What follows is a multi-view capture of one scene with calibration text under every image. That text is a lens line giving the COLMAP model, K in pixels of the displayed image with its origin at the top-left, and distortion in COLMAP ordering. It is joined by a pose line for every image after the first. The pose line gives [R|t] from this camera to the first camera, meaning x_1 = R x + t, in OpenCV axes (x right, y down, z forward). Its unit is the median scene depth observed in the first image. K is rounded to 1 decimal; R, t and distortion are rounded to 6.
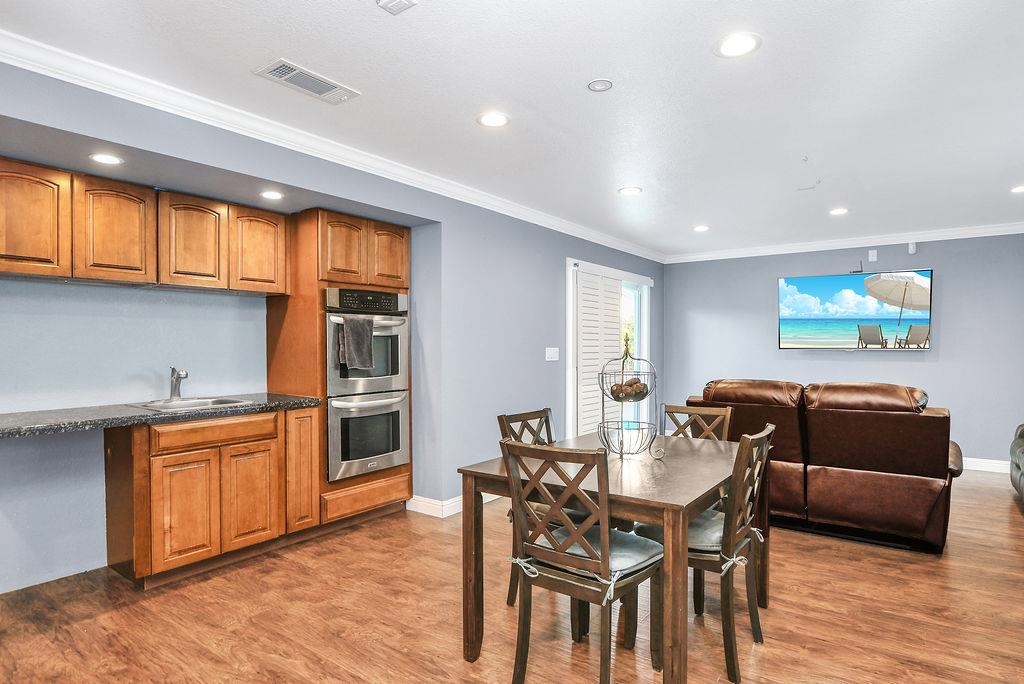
lens RADIAL K [[564.4, 0, 512.4], [0, 564.4, 341.2], [0, 0, 1]] dist [-0.024382, 0.005361]
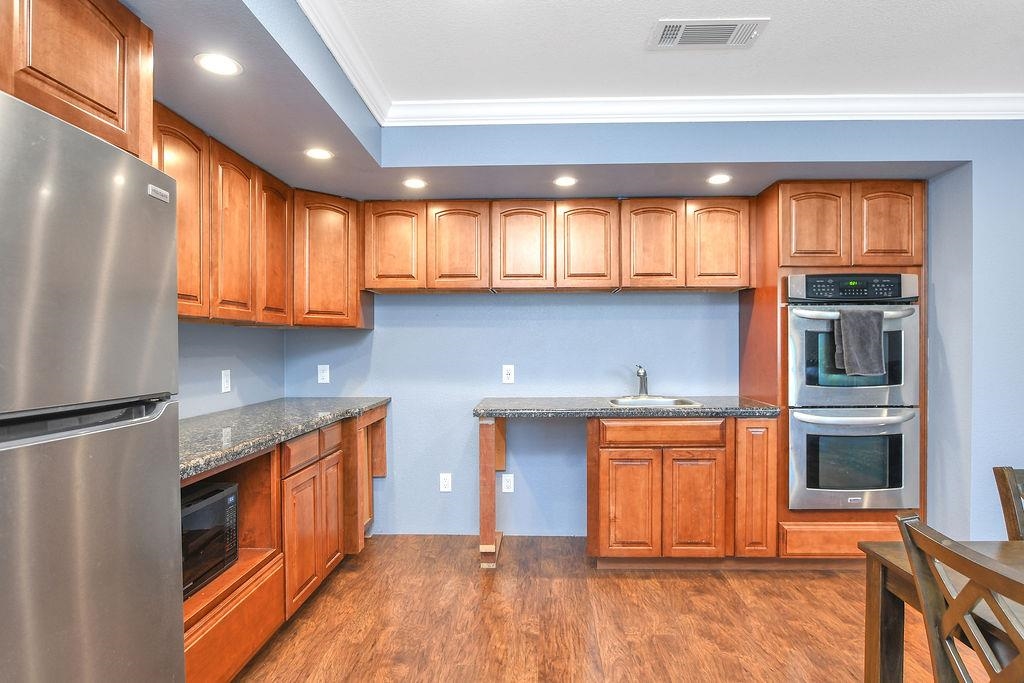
lens RADIAL K [[559.7, 0, 512.0], [0, 559.7, 347.4], [0, 0, 1]] dist [-0.011176, -0.000639]
pose [[0.568448, 0.005800, -0.822699, 0.122847], [0.006794, 0.999908, 0.011744, -0.001393], [0.822691, -0.012266, 0.568356, 0.208216]]
